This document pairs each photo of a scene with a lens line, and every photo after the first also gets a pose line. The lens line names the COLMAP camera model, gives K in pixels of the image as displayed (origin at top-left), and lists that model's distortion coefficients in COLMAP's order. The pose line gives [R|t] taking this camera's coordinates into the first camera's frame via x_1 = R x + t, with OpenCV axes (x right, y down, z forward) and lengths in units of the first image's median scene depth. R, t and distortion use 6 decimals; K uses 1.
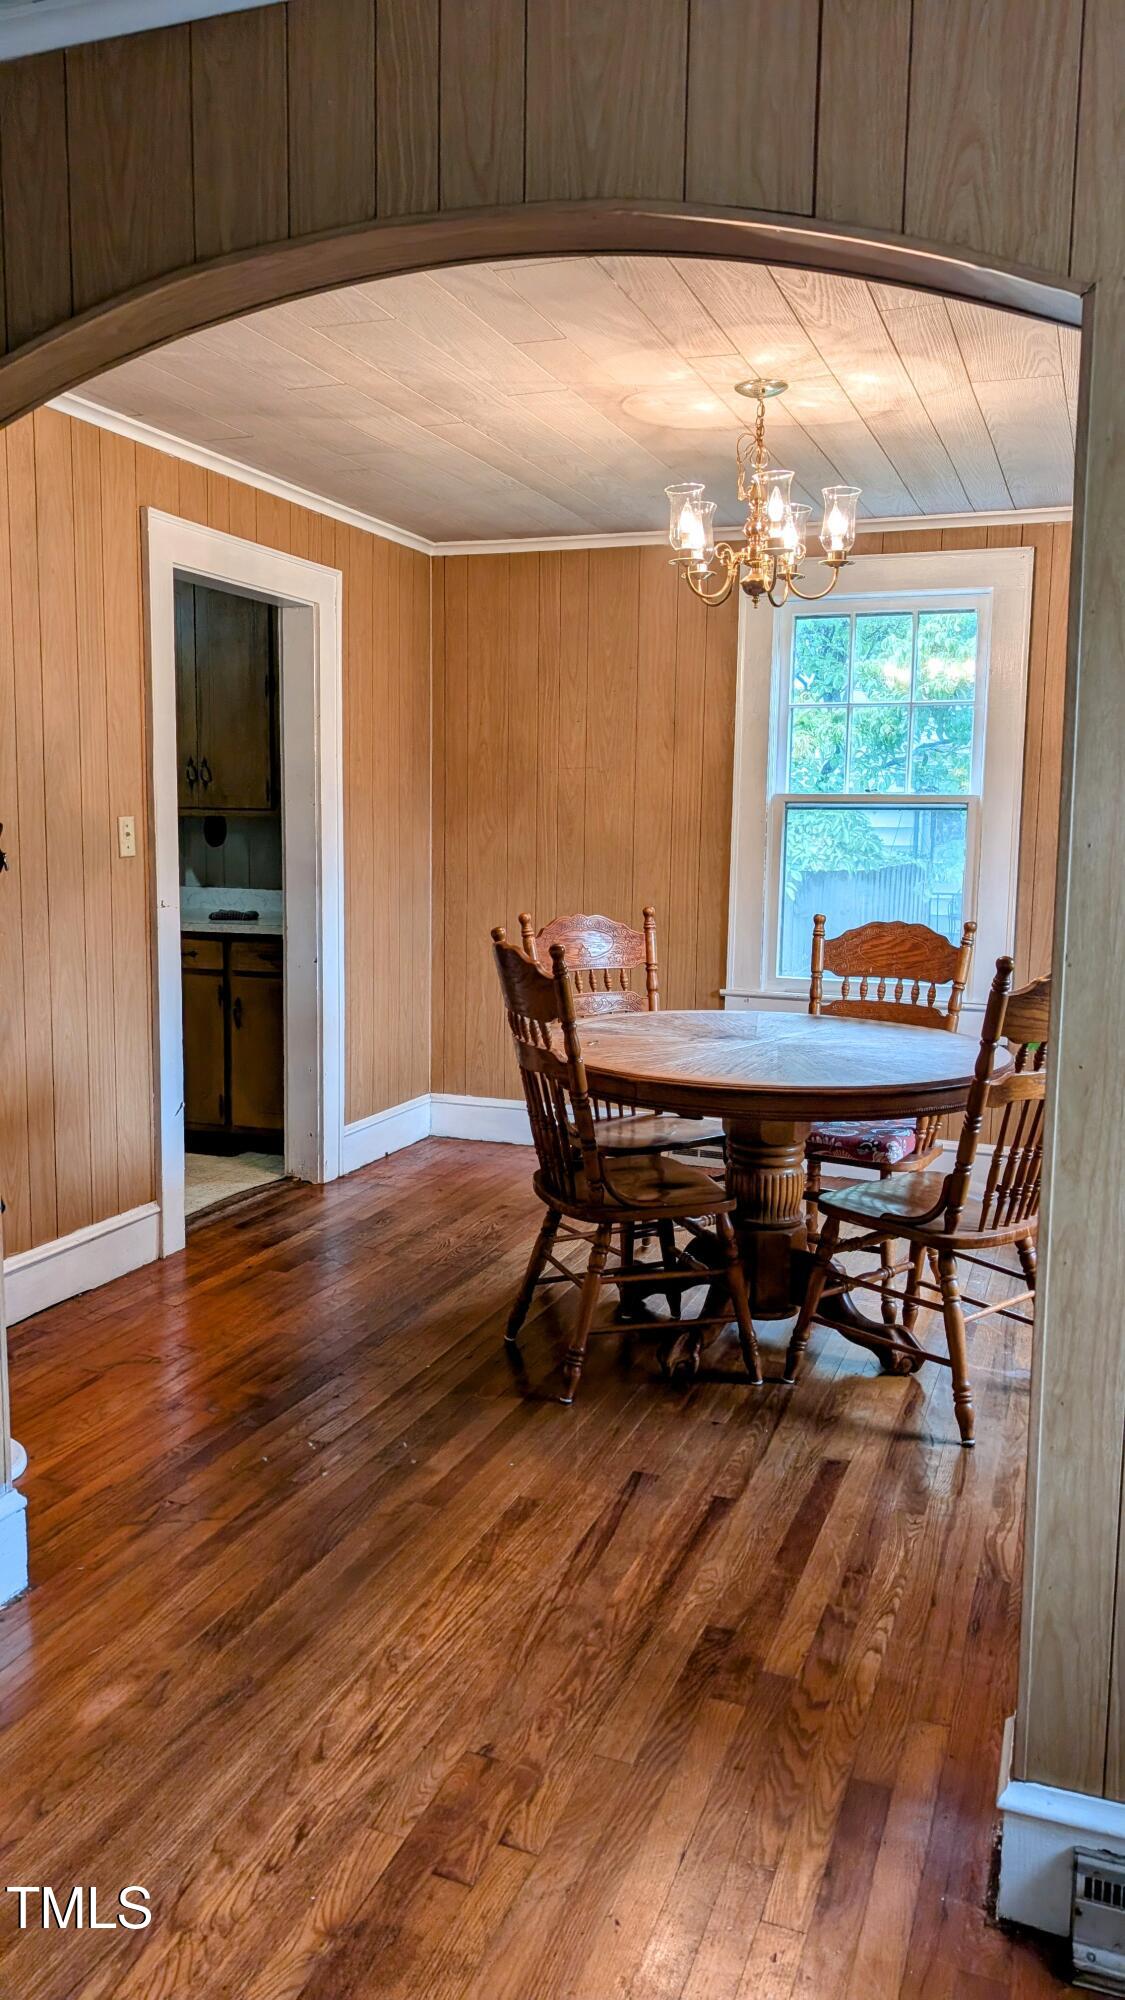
lens RADIAL K [[1462.0, 0, 561.1], [0, 1462.0, 1001.5], [0, 0, 1]] dist [-0.000006, -0.000063]
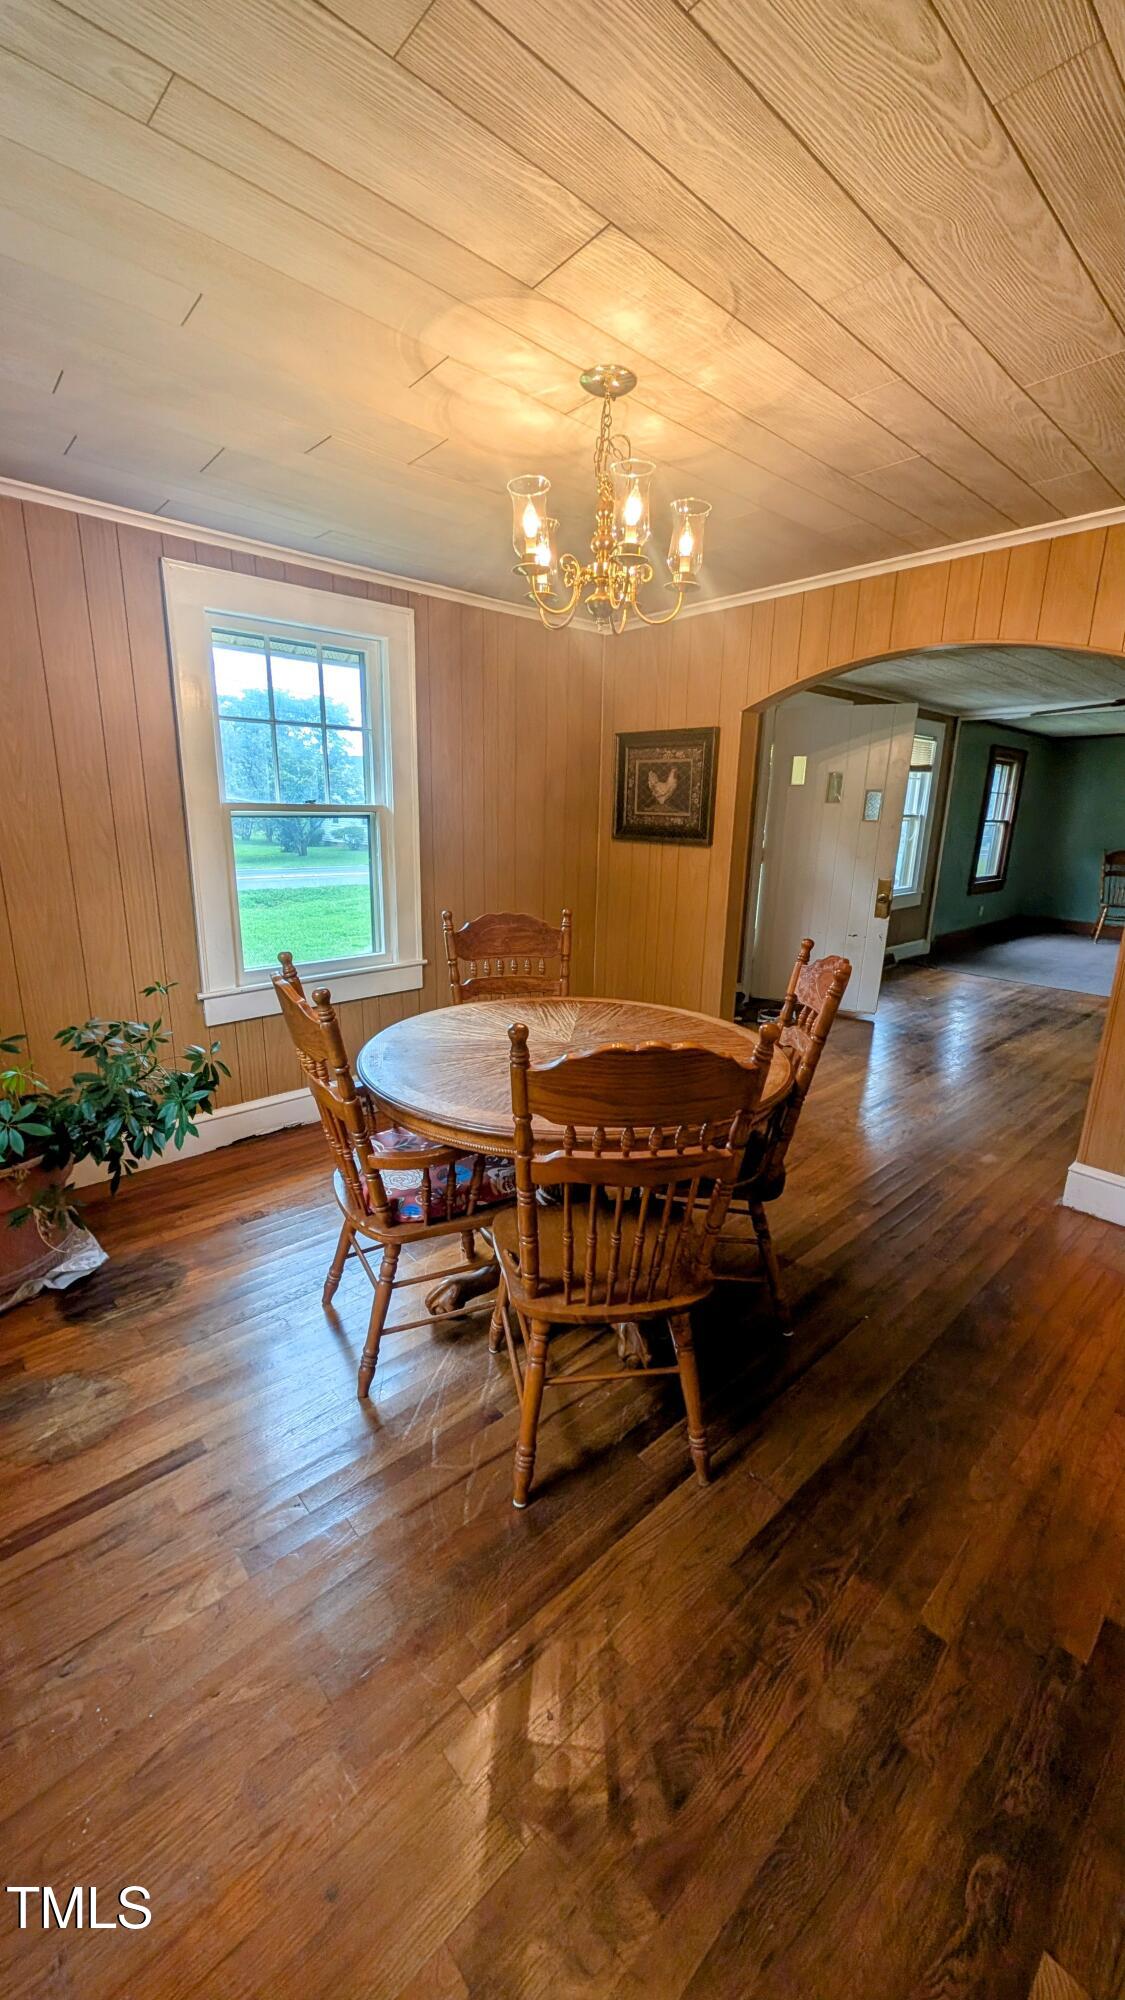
lens RADIAL K [[749.2, 0, 561.5], [0, 749.2, 993.7], [0, 0, 1]] dist [0.001549, 0.000209]
pose [[-0.889534, -0.139072, 0.435187, -0.101106], [0.027980, 0.934172, 0.355725, -0.229997], [-0.456011, 0.328606, -0.827087, 1.562633]]
